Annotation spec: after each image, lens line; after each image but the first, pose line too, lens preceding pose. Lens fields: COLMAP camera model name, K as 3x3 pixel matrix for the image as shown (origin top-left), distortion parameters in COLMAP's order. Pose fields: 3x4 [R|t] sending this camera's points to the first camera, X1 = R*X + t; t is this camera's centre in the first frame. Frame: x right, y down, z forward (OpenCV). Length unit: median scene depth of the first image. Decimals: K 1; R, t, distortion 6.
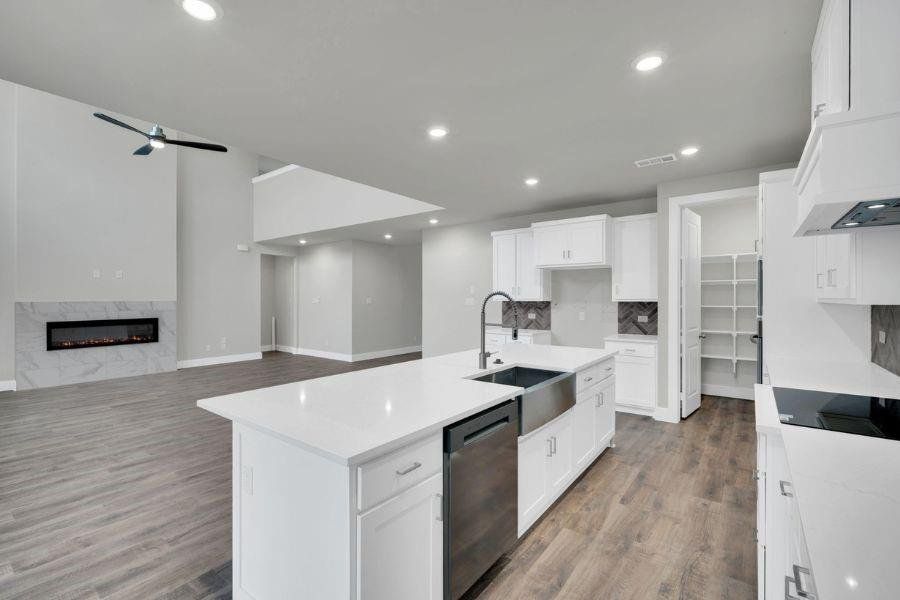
lens RADIAL K [[389.6, 0, 451.3], [0, 389.6, 299.5], [0, 0, 1]] dist [-0.012981, 0.000662]
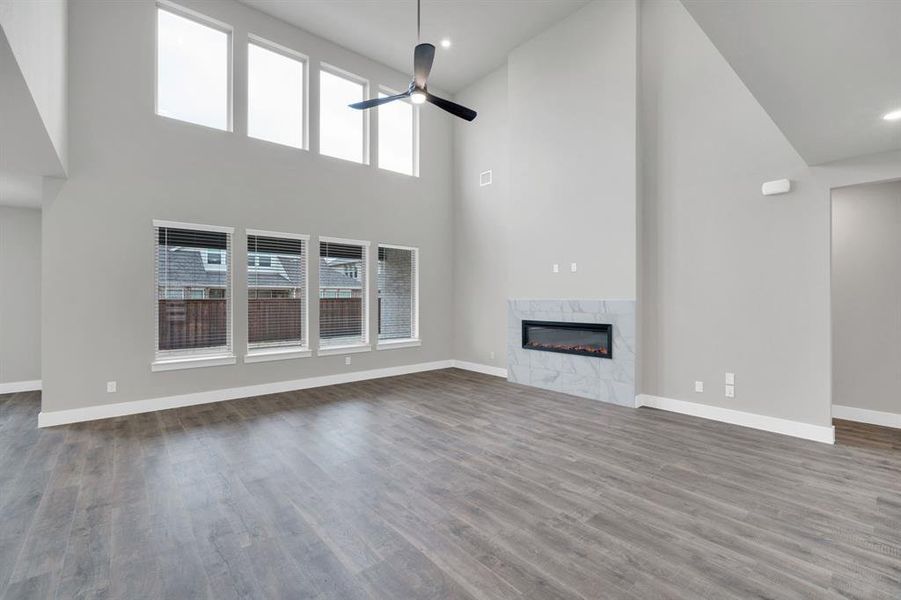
lens RADIAL K [[390.1, 0, 455.4], [0, 390.1, 300.0], [0, 0, 1]] dist [-0.012981, 0.000662]
pose [[-0.212163, 0.007887, -0.977203, -0.006958], [-0.004448, 0.999949, 0.009037, -0.002192], [0.977224, 0.006263, -0.212117, 0.887081]]
